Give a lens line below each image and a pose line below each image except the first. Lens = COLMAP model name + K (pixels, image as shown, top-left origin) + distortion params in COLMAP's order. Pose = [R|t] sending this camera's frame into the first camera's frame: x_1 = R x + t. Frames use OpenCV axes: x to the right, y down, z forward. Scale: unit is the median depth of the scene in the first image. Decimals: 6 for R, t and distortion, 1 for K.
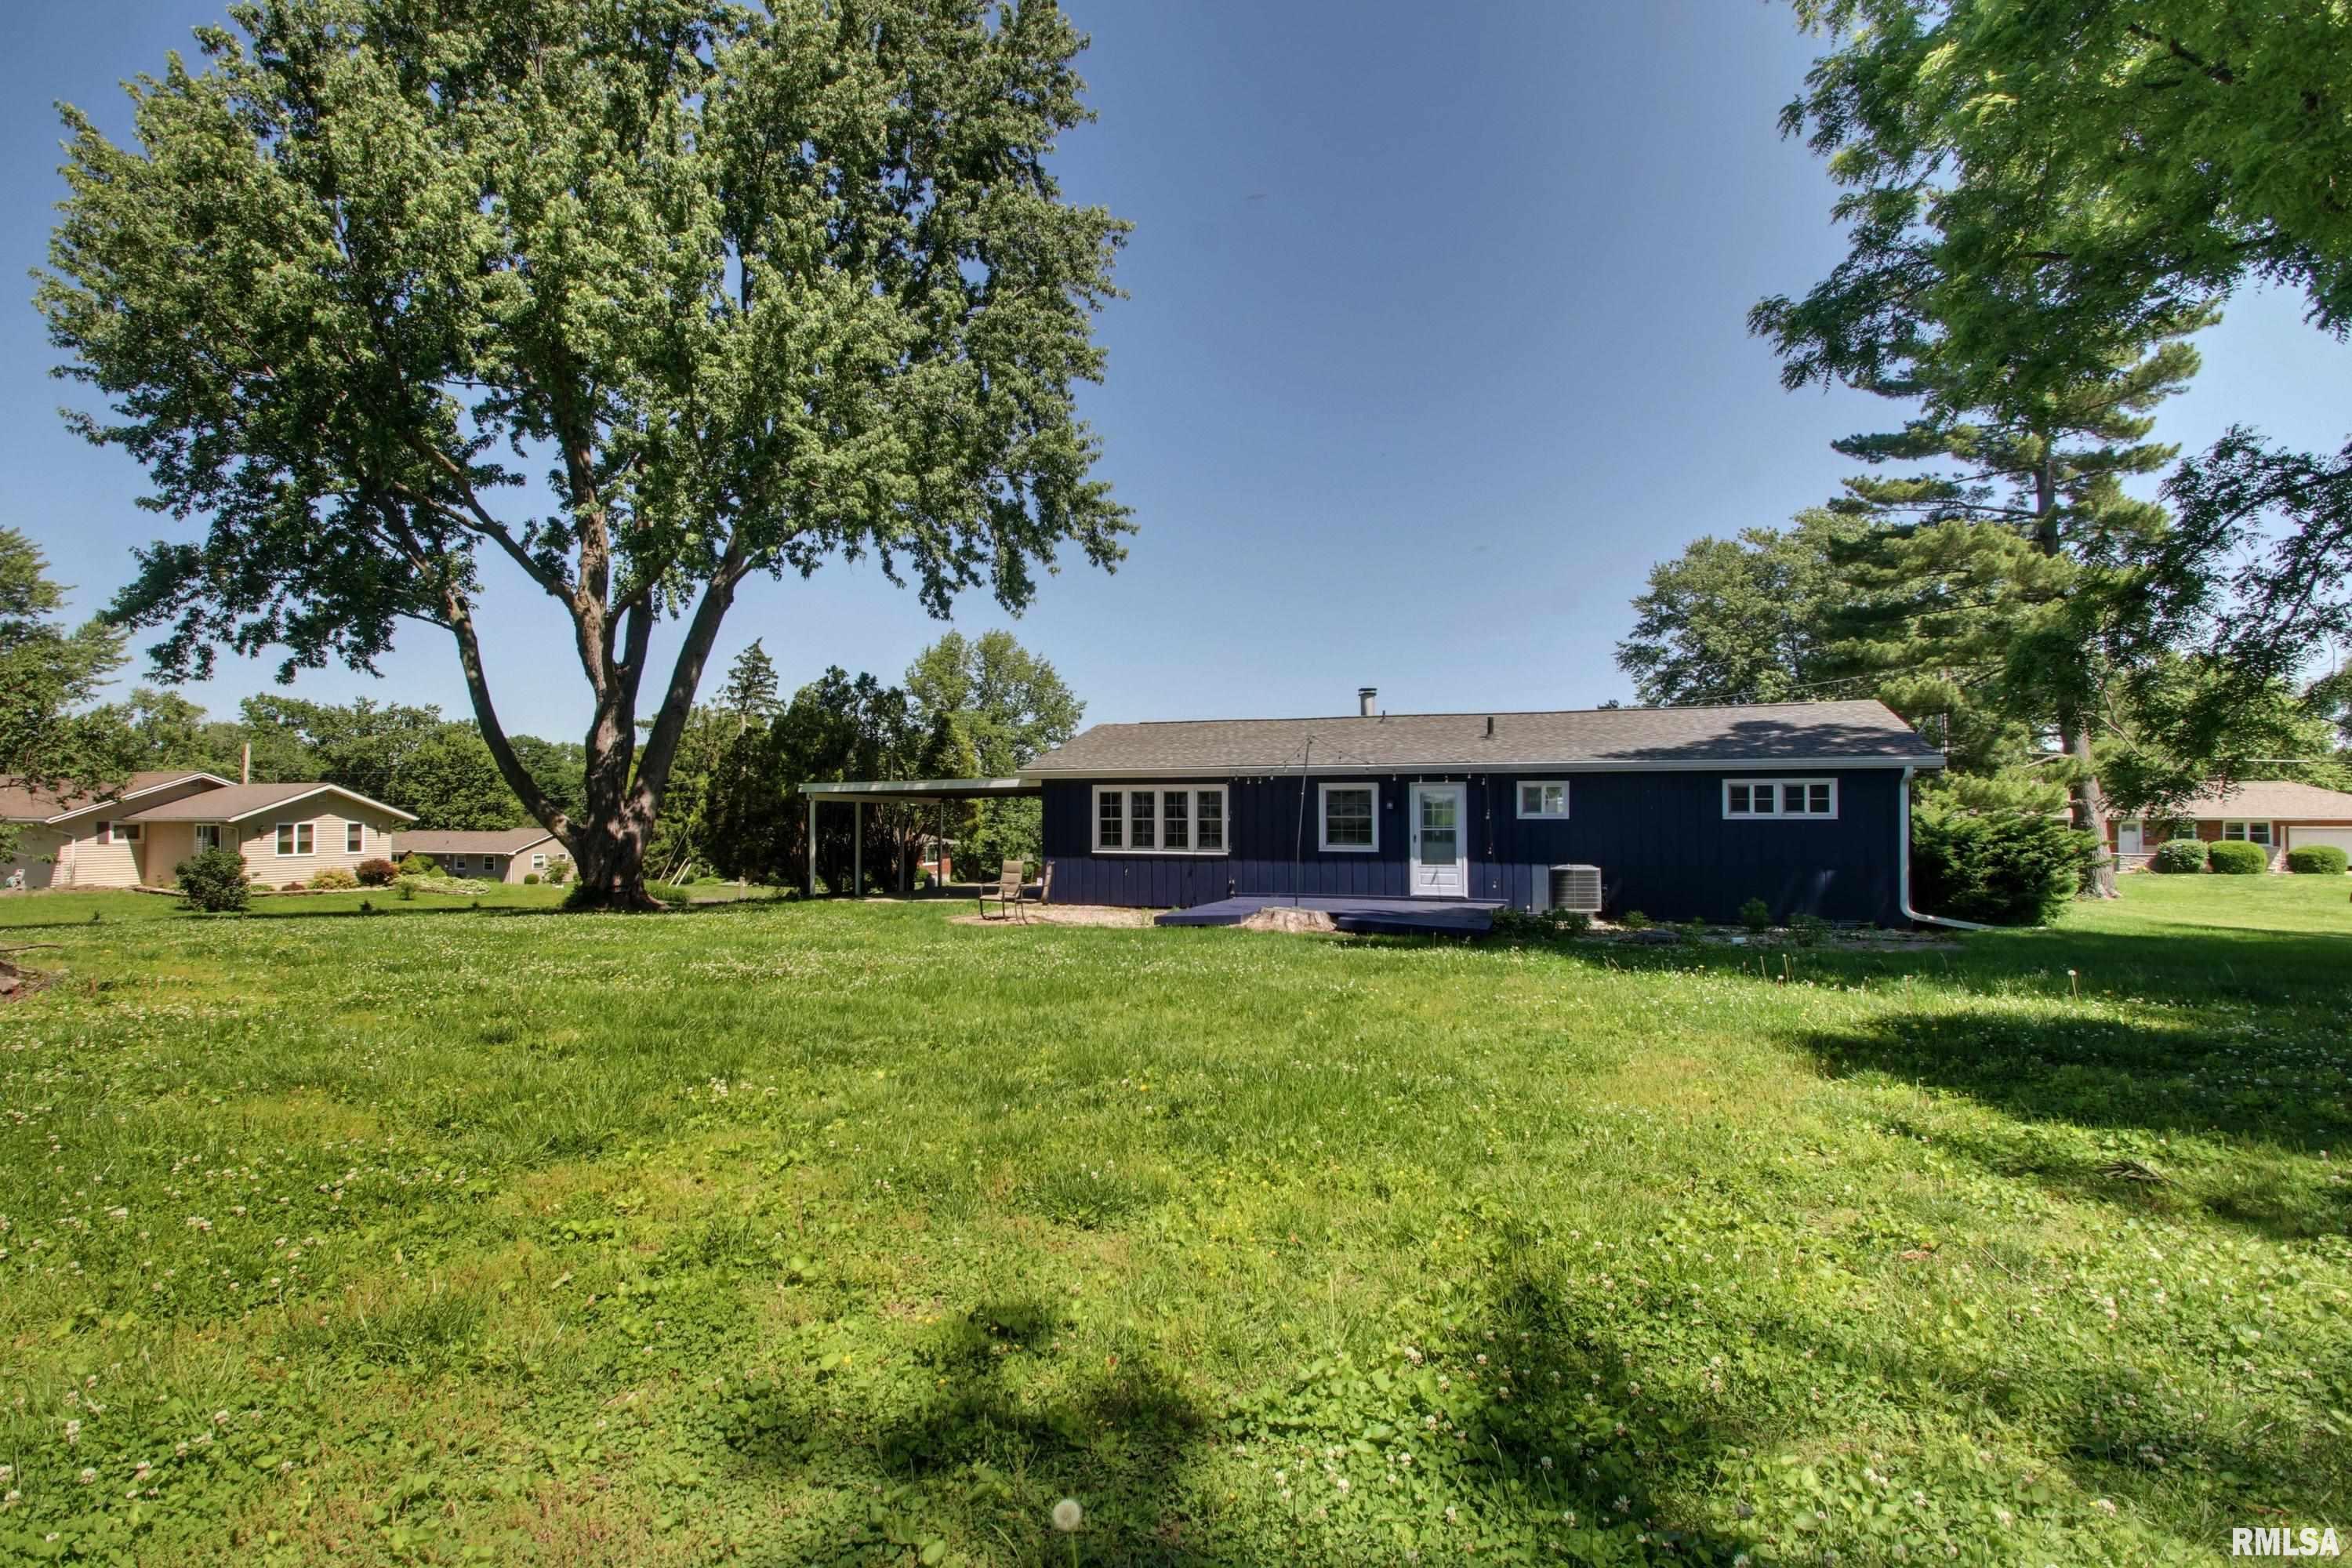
lens RADIAL K [[1111.3, 0, 1141.7], [0, 1111.3, 838.2], [0, 0, 1]] dist [0.000086, -0.000263]
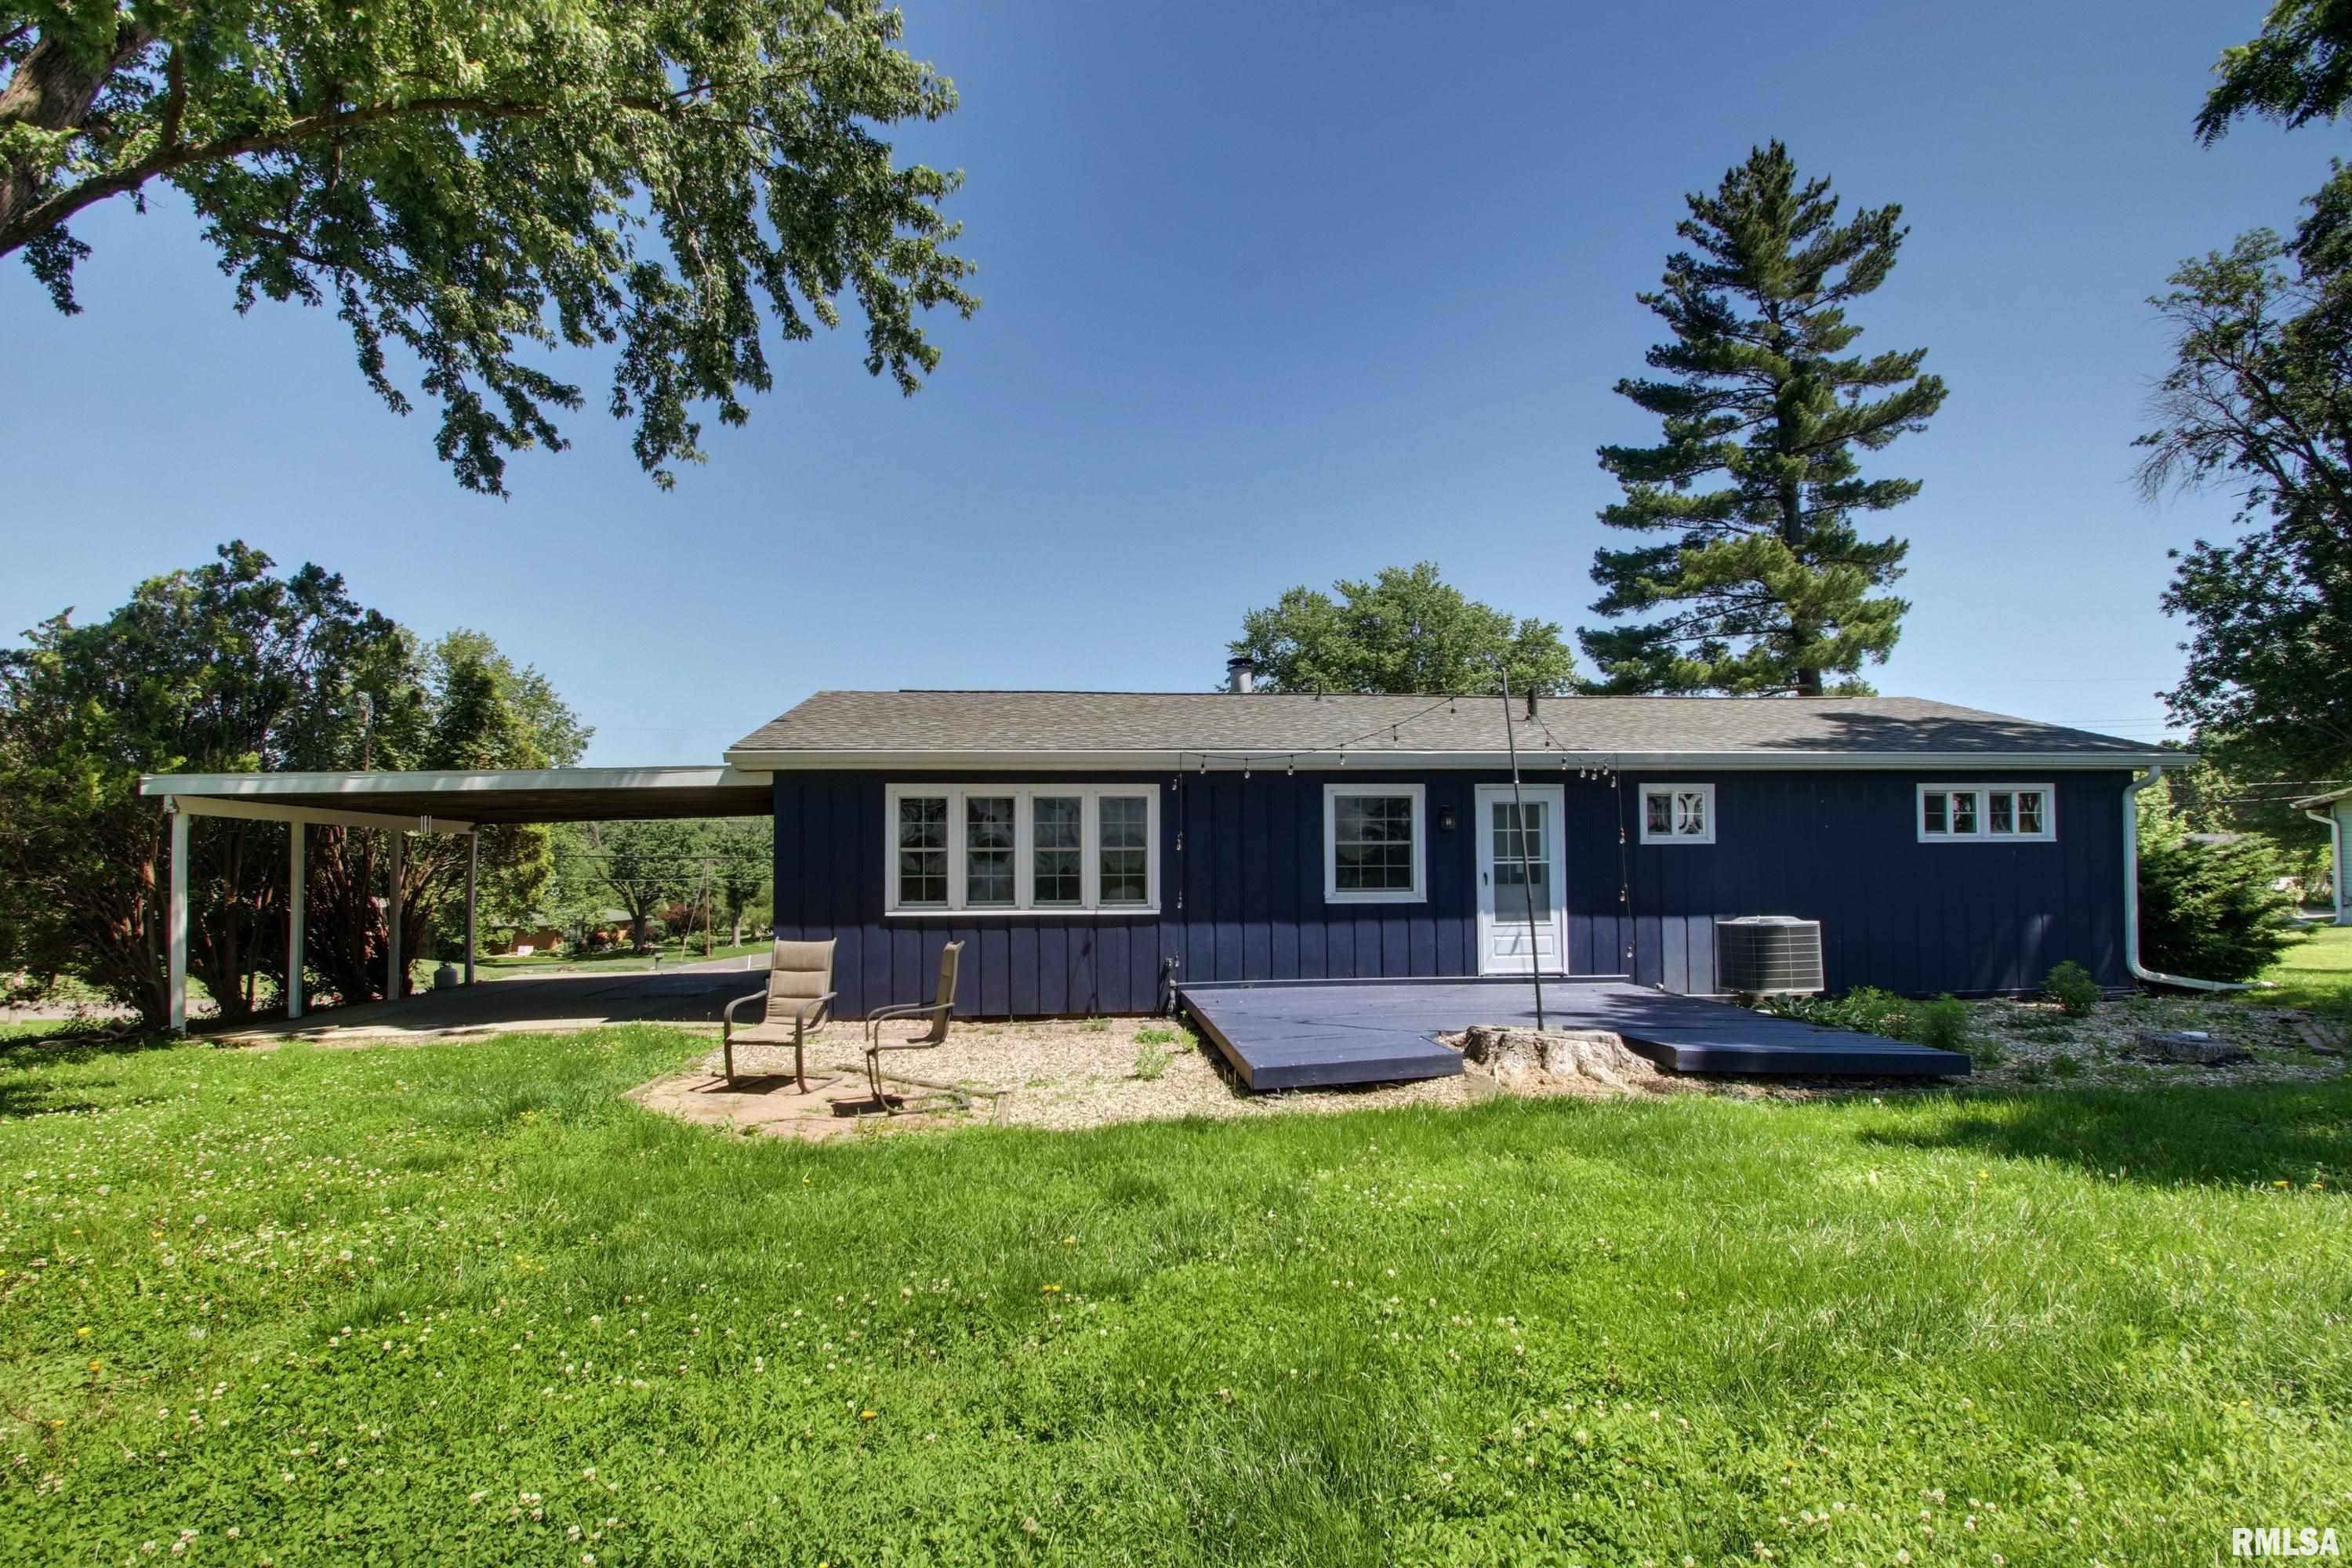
lens RADIAL K [[1132.2, 0, 1177.5], [0, 1132.2, 847.2], [0, 0, 1]] dist [-0.001408, -0.000836]
pose [[0.901993, -0.000320, 0.431751, -0.148832], [0.016709, 0.999276, -0.034166, 0.001374], [-0.431428, 0.038032, 0.901346, 0.477550]]
